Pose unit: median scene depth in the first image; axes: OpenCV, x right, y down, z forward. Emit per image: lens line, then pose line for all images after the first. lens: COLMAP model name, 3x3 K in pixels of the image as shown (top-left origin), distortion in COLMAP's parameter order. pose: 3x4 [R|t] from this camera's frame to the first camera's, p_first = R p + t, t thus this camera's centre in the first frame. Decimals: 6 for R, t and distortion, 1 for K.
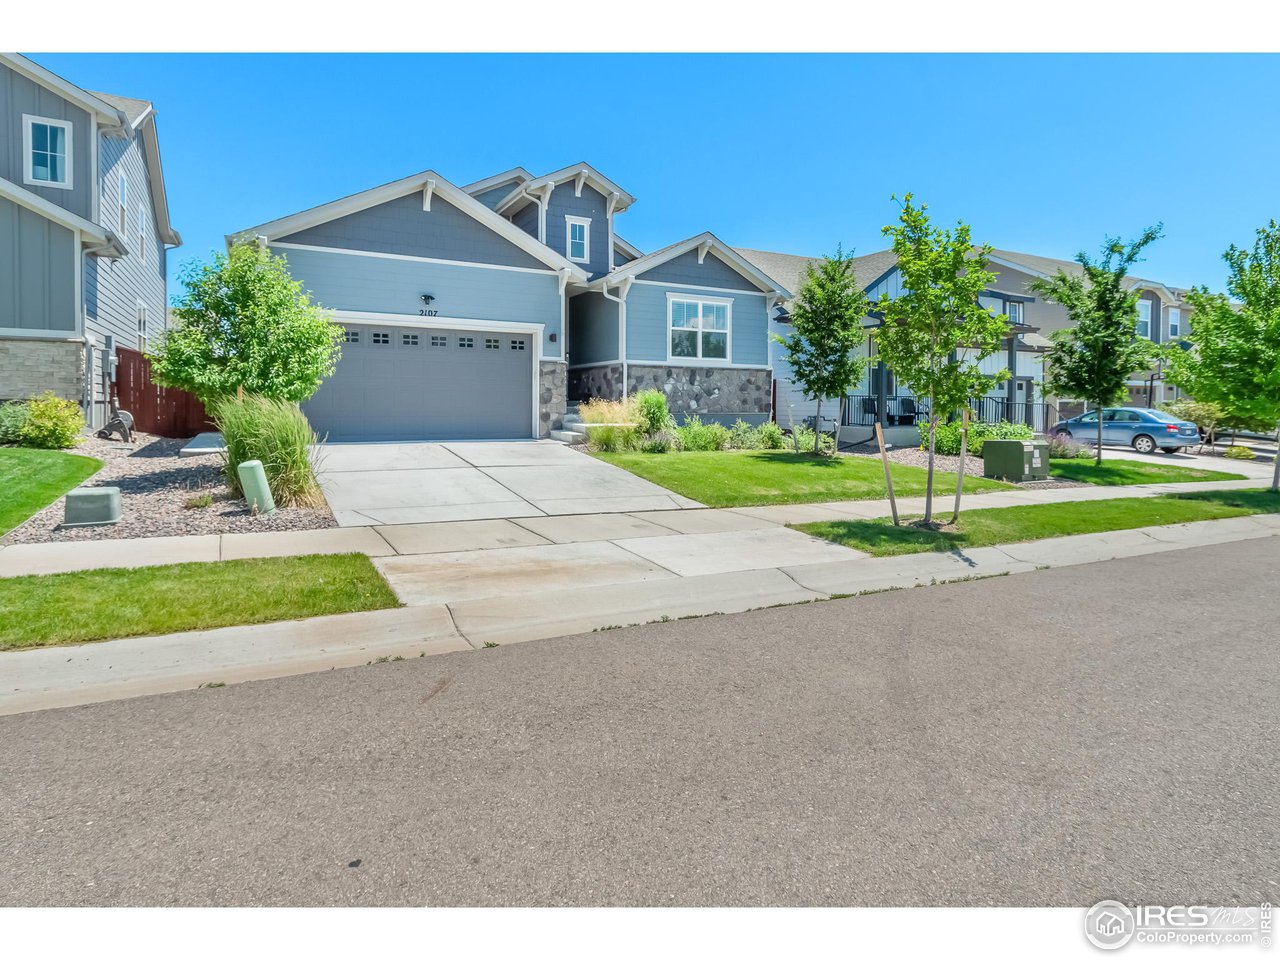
lens RADIAL K [[720.1, 0, 640.2], [0, 720.1, 410.8], [0, 0, 1]] dist [-0.002156, -0.000523]
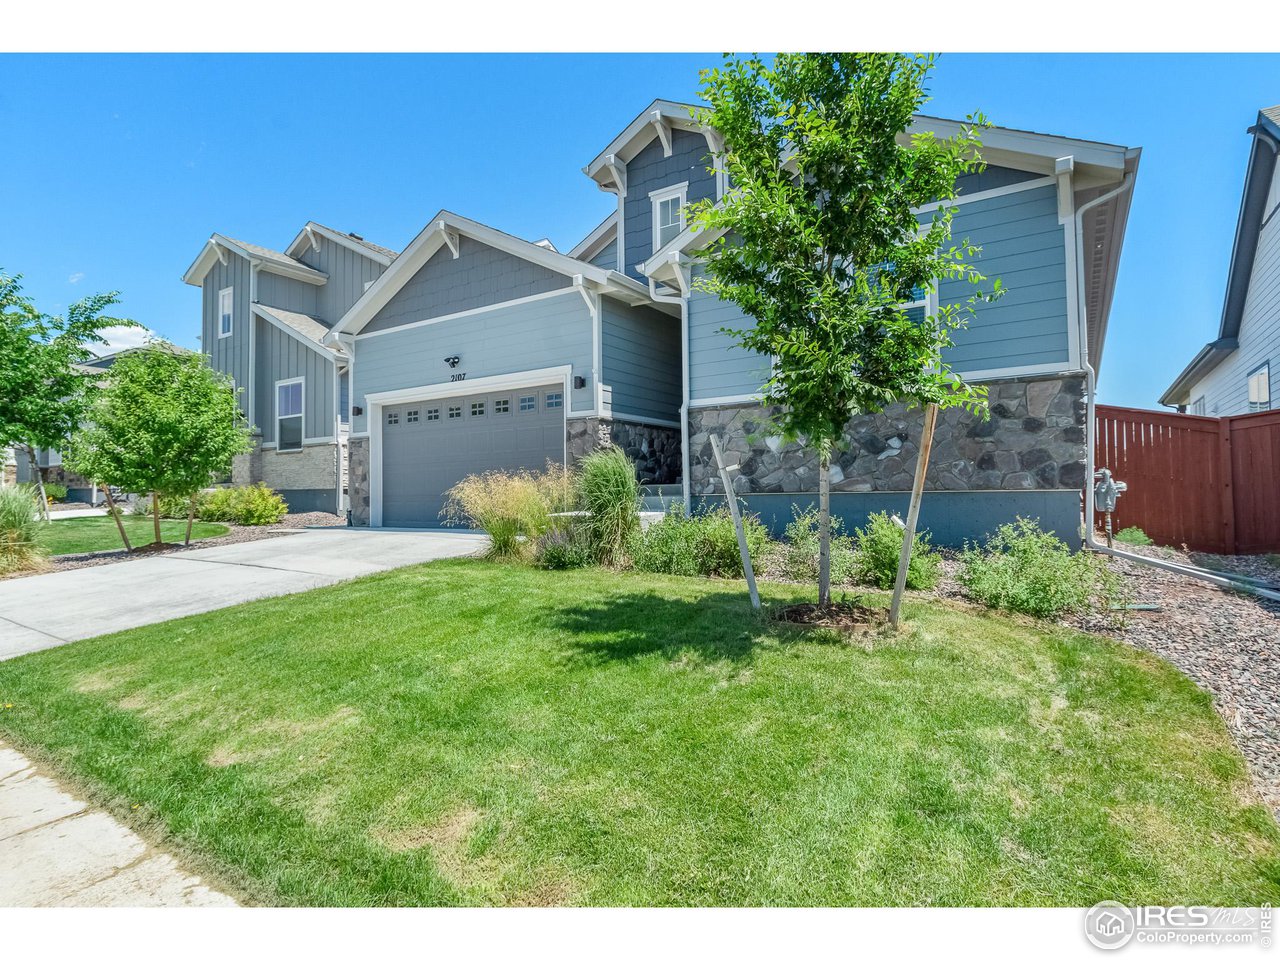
lens RADIAL K [[654.2, 0, 640.0], [0, 654.2, 480.0], [0, 0, 1]] dist [0.001133, 0.000015]
pose [[0.474395, -0.029187, -0.879828, 0.438371], [0.009098, 0.999559, -0.028253, 0.007043], [0.880265, 0.005398, 0.474451, 0.760428]]
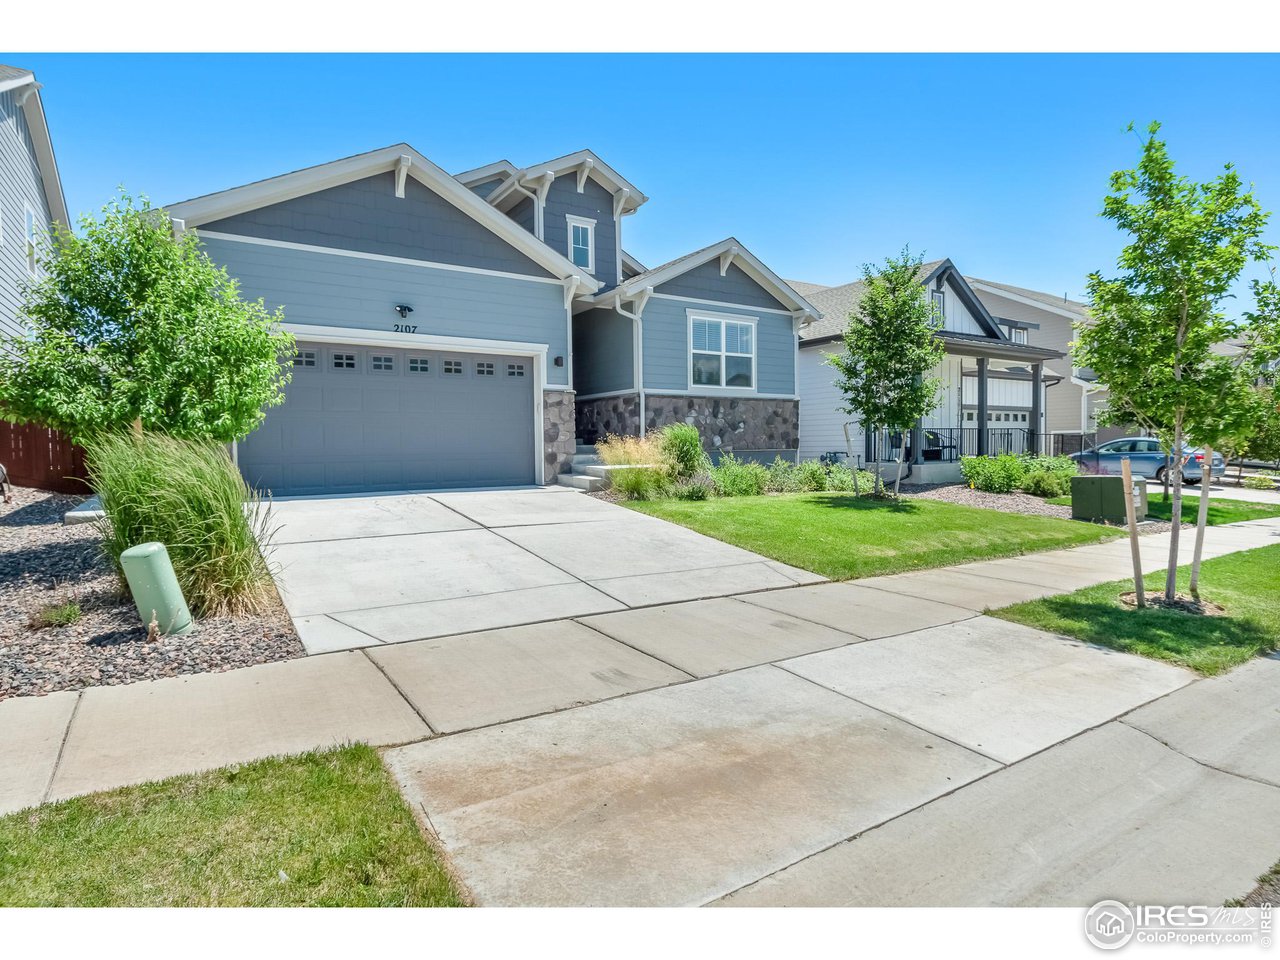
lens RADIAL K [[690.6, 0, 642.8], [0, 690.6, 465.5], [0, 0, 1]] dist [-0.002691, -0.001163]
pose [[0.996424, -0.018535, 0.082432, -0.092846], [0.016625, 0.999579, 0.023792, -0.000292], [-0.082838, -0.022336, 0.996313, 0.207203]]
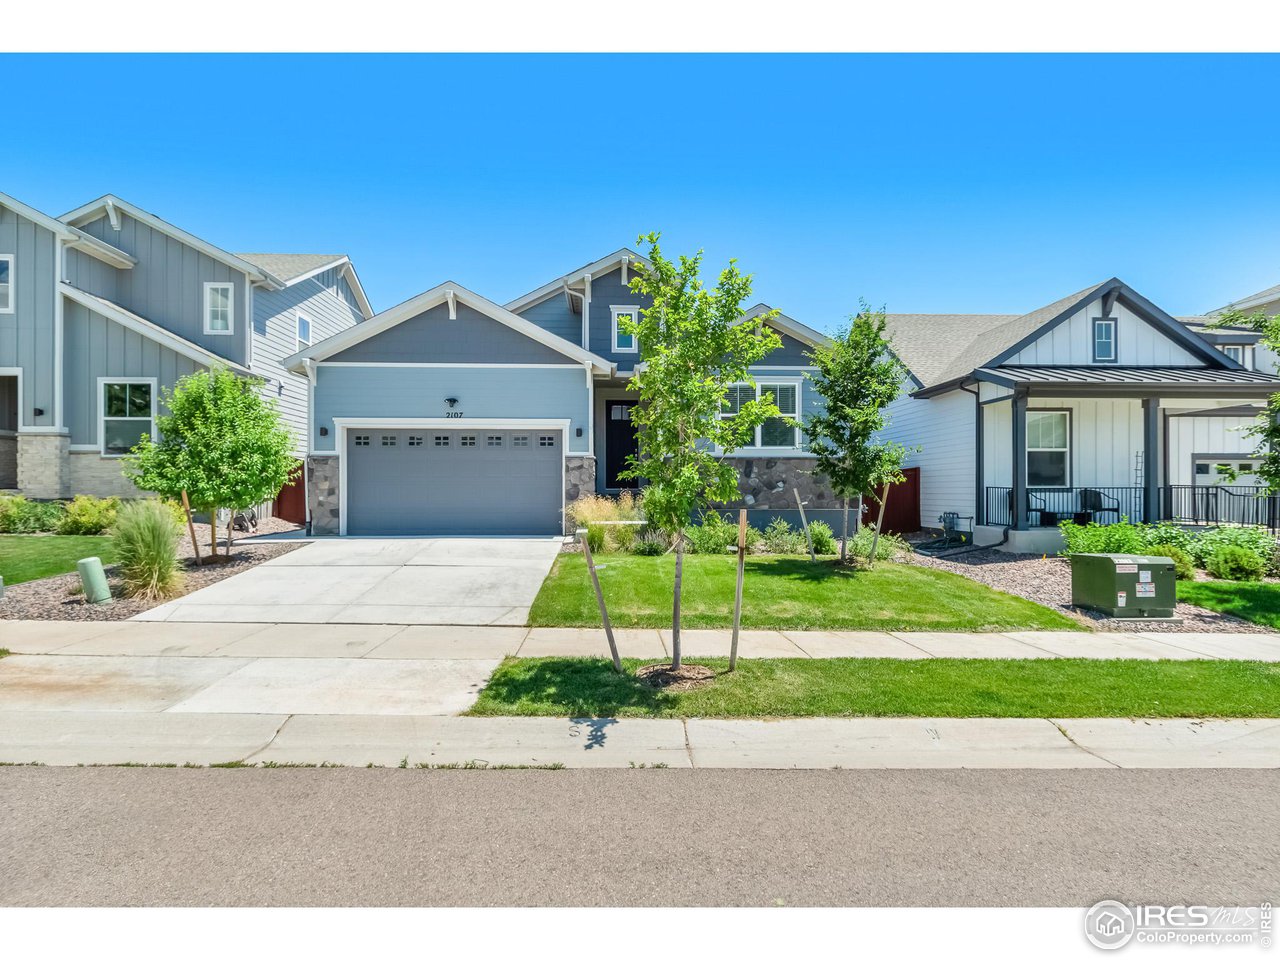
lens RADIAL K [[692.7, 0, 640.0], [0, 692.7, 480.0], [0, 0, 1]] dist [0.001049, -0.000275]
pose [[0.895011, -0.012960, -0.445856, 0.372462], [0.001659, 0.999668, -0.025727, -0.012323], [0.446041, 0.022286, 0.894735, 0.194958]]
